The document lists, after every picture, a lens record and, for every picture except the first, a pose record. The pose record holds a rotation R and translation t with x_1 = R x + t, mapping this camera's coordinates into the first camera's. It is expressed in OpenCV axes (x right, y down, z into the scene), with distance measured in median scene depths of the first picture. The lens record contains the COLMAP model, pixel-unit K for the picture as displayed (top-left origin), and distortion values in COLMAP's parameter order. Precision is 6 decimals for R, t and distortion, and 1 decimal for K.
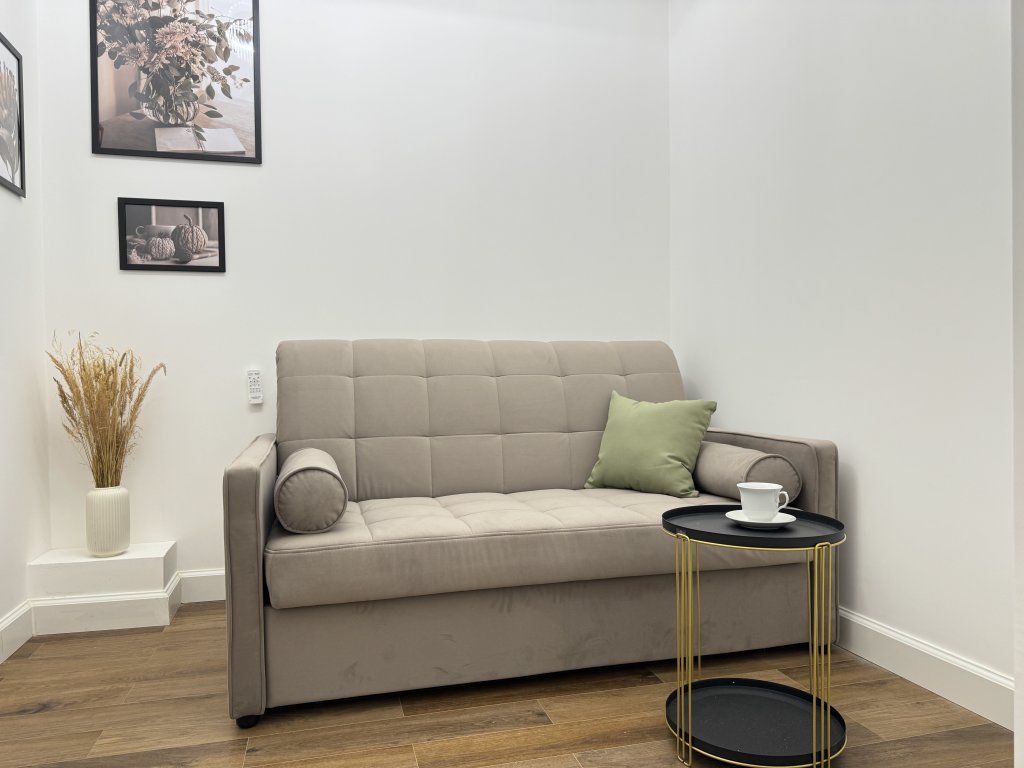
lens RADIAL K [[723.4, 0, 511.5], [0, 723.4, 388.3], [0, 0, 1]] dist [0.031835, -0.032899]
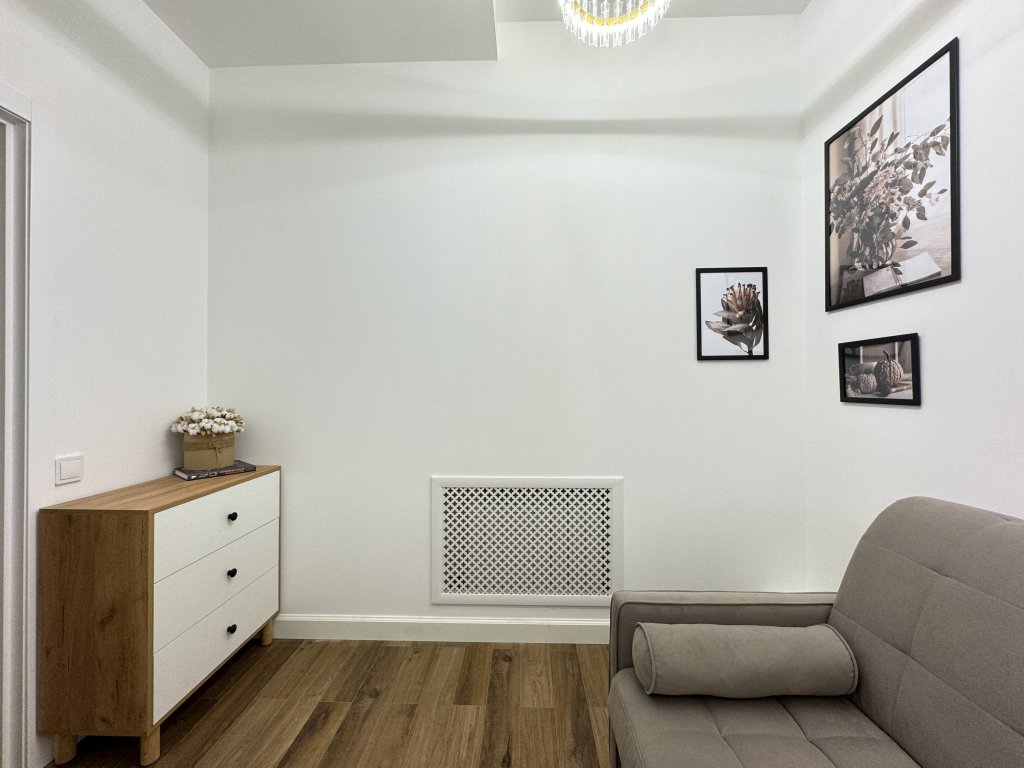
lens RADIAL K [[408.5, 0, 512.0], [0, 408.5, 384.0], [0, 0, 1]] dist [-0.009848, -0.000105]
pose [[-0.286623, 0.011152, -0.957978, 0.269532], [-0.007550, 0.999875, 0.013898, -0.196496], [0.958014, 0.011216, -0.286503, 0.660202]]
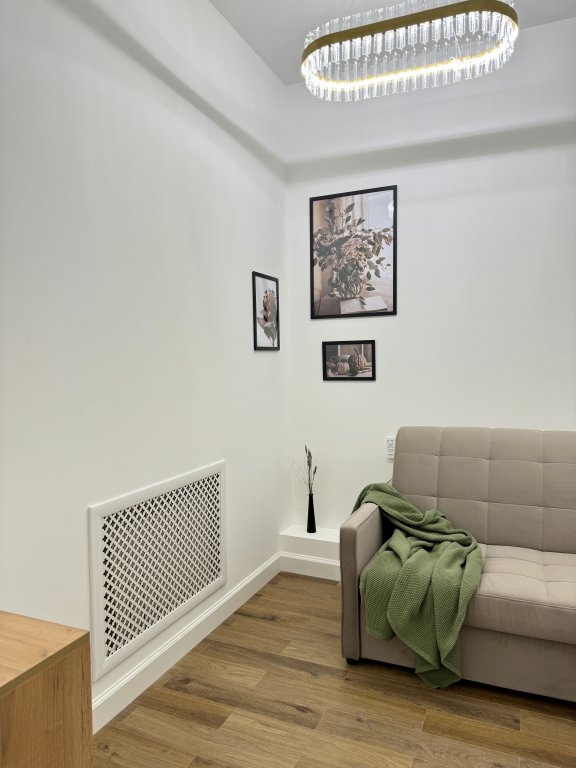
lens RADIAL K [[540.1, 0, 292.5], [0, 540.1, 387.0], [0, 0, 1]] dist [0.077480, -0.089936]
pose [[0.786968, 0.031038, -0.616213, 0.242340], [-0.003583, 0.998947, 0.045739, -0.207456], [0.616984, -0.033787, 0.786250, -0.121892]]
